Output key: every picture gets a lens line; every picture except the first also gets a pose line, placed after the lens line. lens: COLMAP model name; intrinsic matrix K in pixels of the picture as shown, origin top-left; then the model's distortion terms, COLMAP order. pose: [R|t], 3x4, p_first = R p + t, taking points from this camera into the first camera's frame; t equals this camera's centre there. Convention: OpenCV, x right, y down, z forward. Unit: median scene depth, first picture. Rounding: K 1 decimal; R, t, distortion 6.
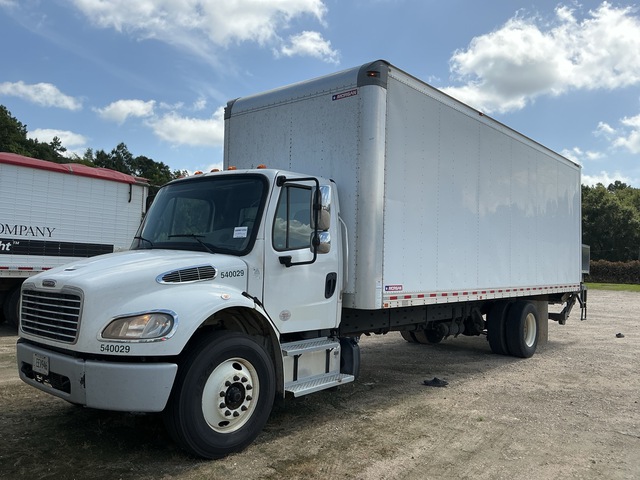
lens RADIAL K [[553.9, 0, 322.6], [0, 553.9, 235.3], [0, 0, 1]] dist [0.038644, -0.026938]
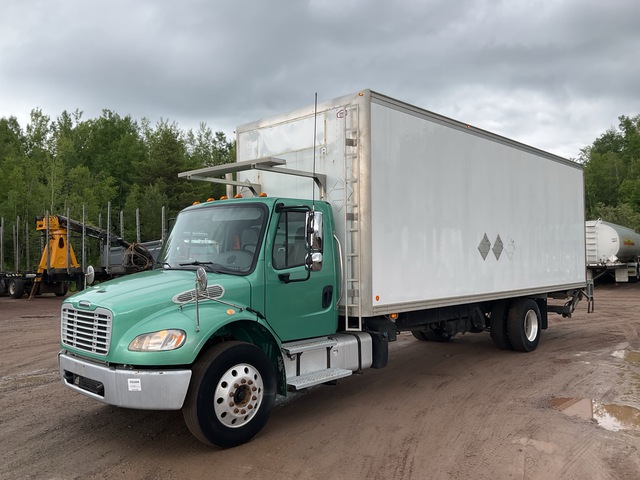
lens RADIAL K [[553.9, 0, 326.3], [0, 553.9, 239.0], [0, 0, 1]] dist [0.038644, -0.026938]
pose [[0.998464, -0.029517, -0.046888, 0.080678], [0.030351, 0.999392, 0.017183, -0.055593], [0.046353, -0.018580, 0.998752, -0.153105]]
